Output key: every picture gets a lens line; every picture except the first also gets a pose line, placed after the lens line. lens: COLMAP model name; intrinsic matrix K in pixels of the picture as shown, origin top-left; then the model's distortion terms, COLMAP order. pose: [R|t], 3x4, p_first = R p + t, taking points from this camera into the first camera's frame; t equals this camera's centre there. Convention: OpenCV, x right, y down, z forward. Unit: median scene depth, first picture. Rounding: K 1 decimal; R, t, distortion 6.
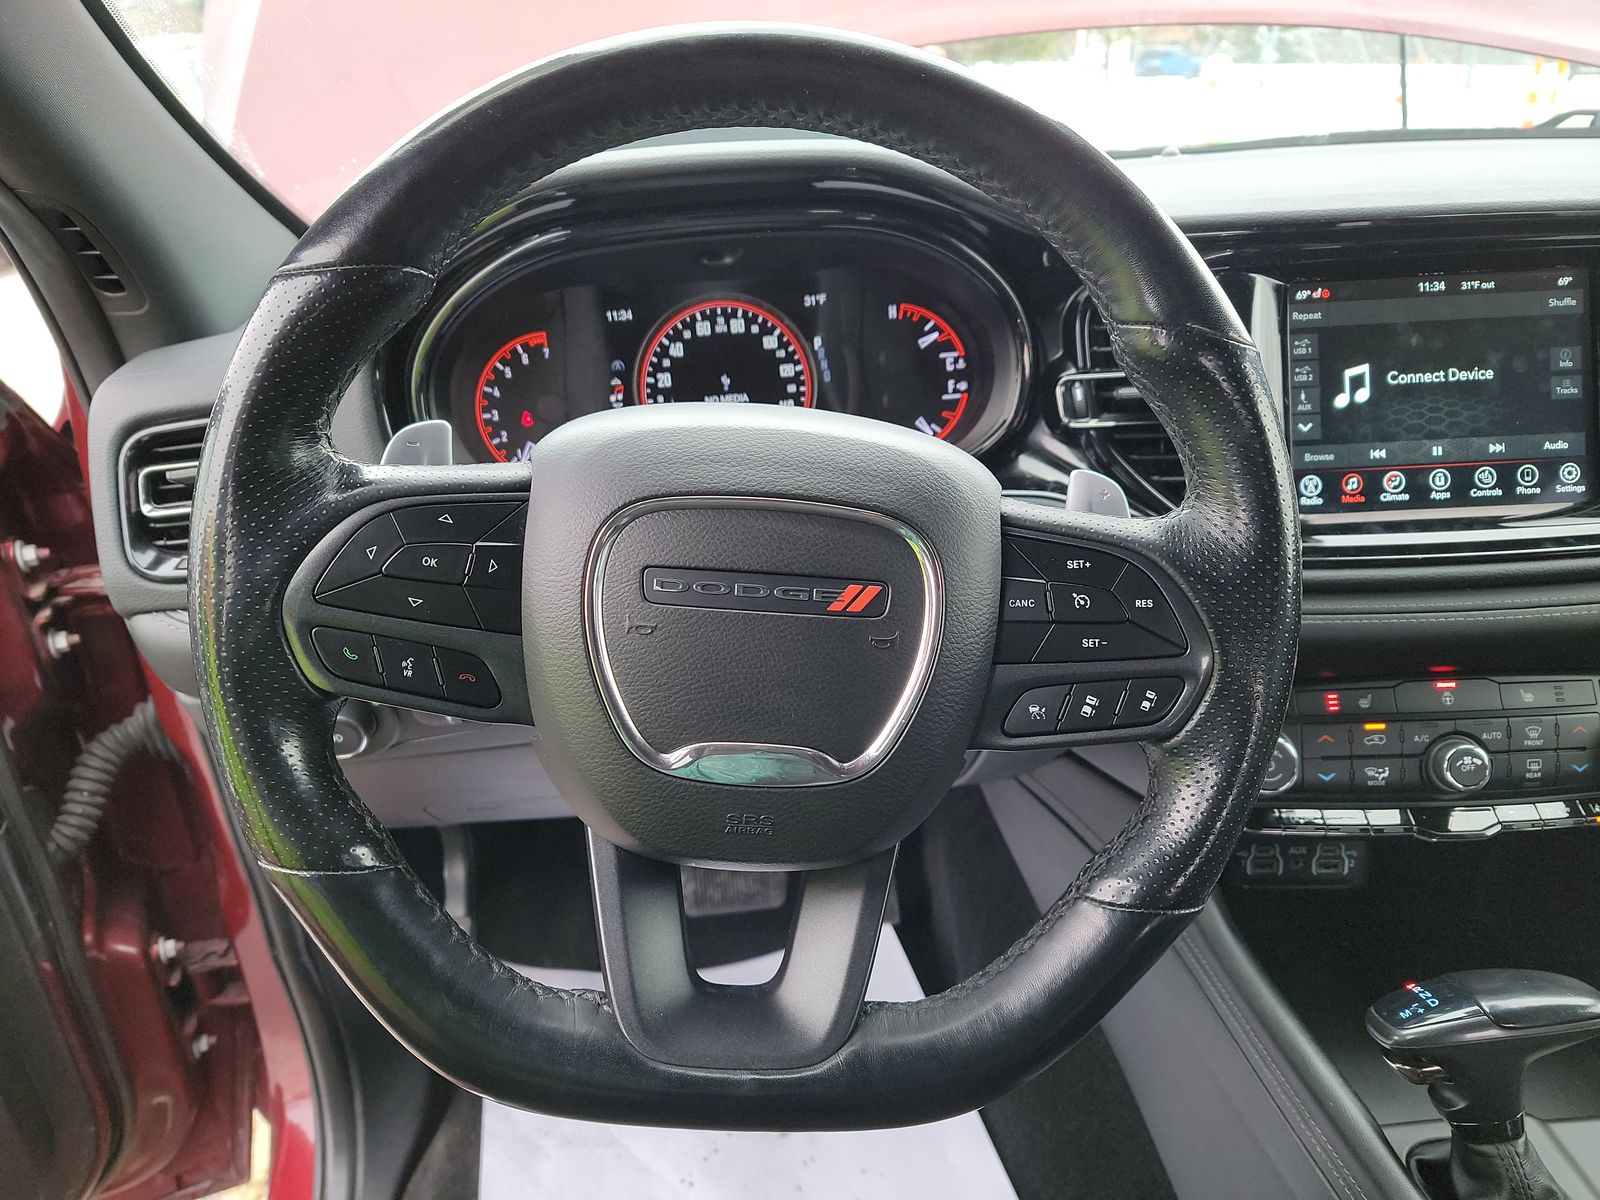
lens RADIAL K [[1033.1, 0, 846.5], [0, 1033.1, 595.7], [0, 0, 1]] dist [0.055481, -0.056223]
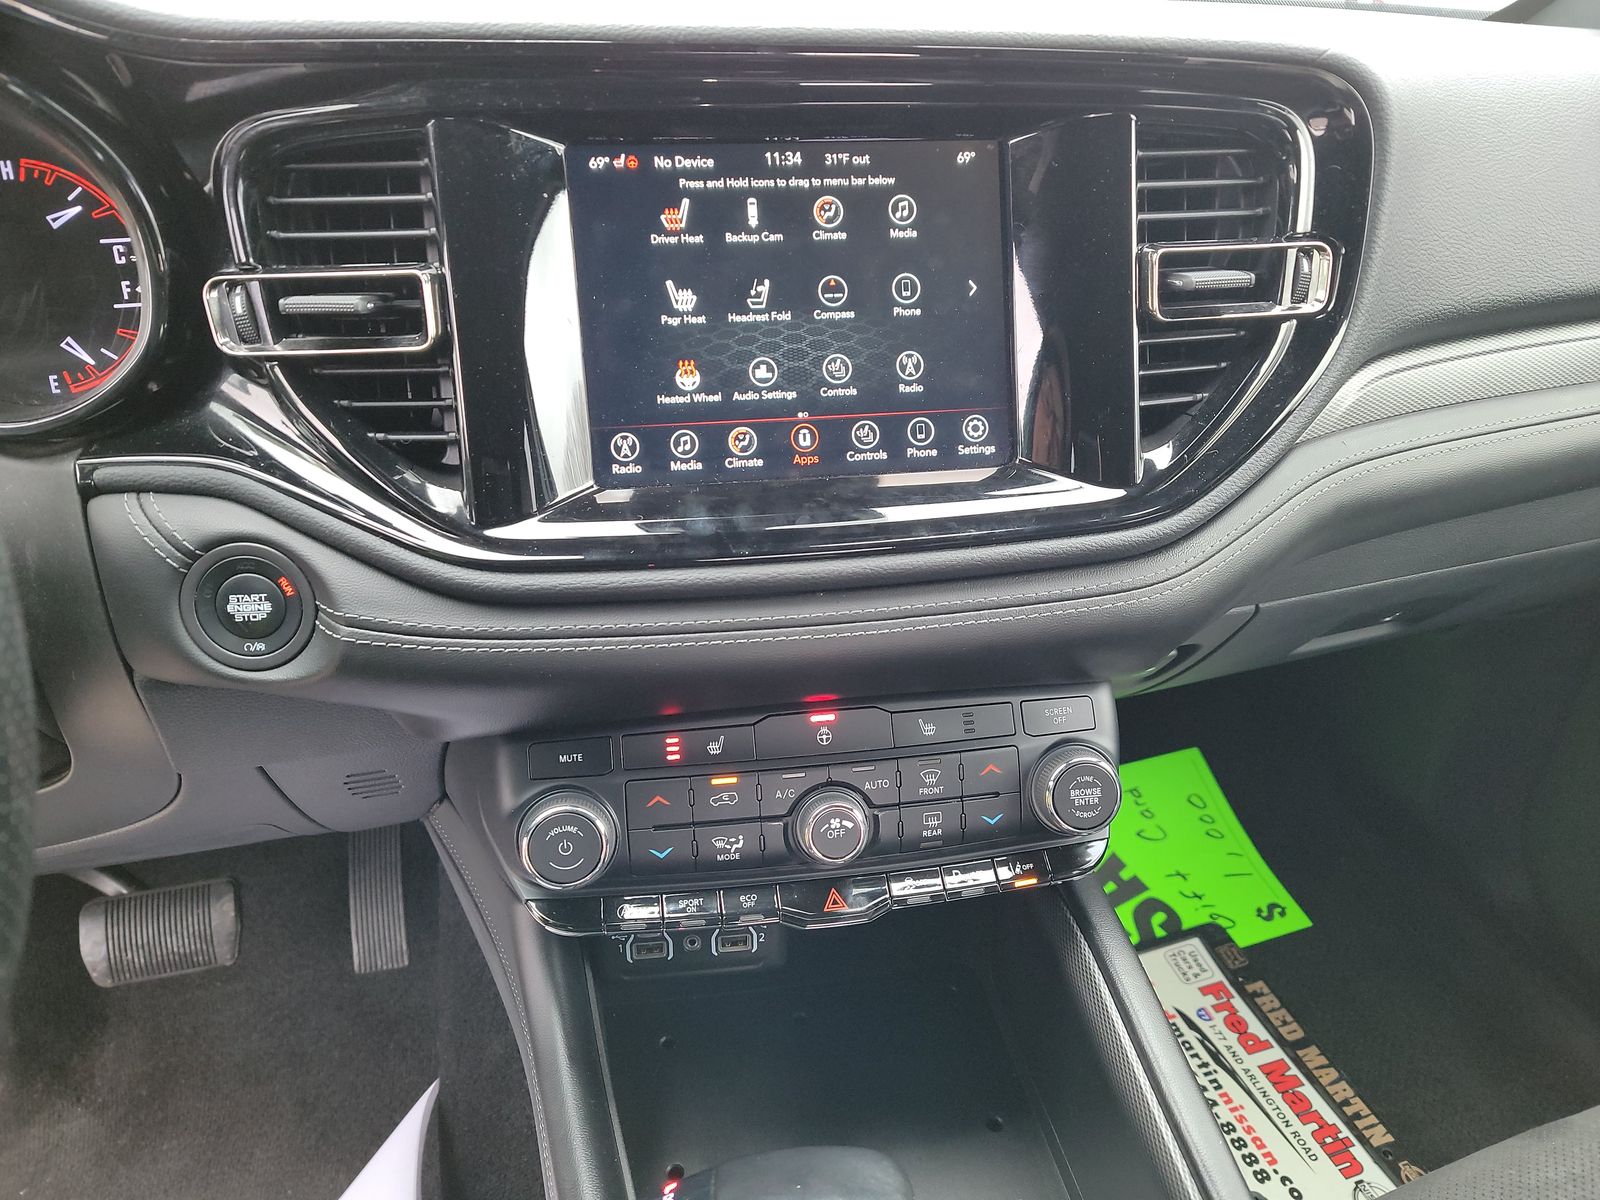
lens RADIAL K [[1033.1, 0, 846.5], [0, 1033.1, 595.7], [0, 0, 1]] dist [0.055481, -0.056223]
pose [[0.986669, -0.029795, 0.159987, 0.441011], [0.017765, 0.996942, 0.076104, -0.052031], [-0.161765, -0.072248, 0.984181, 0.264022]]
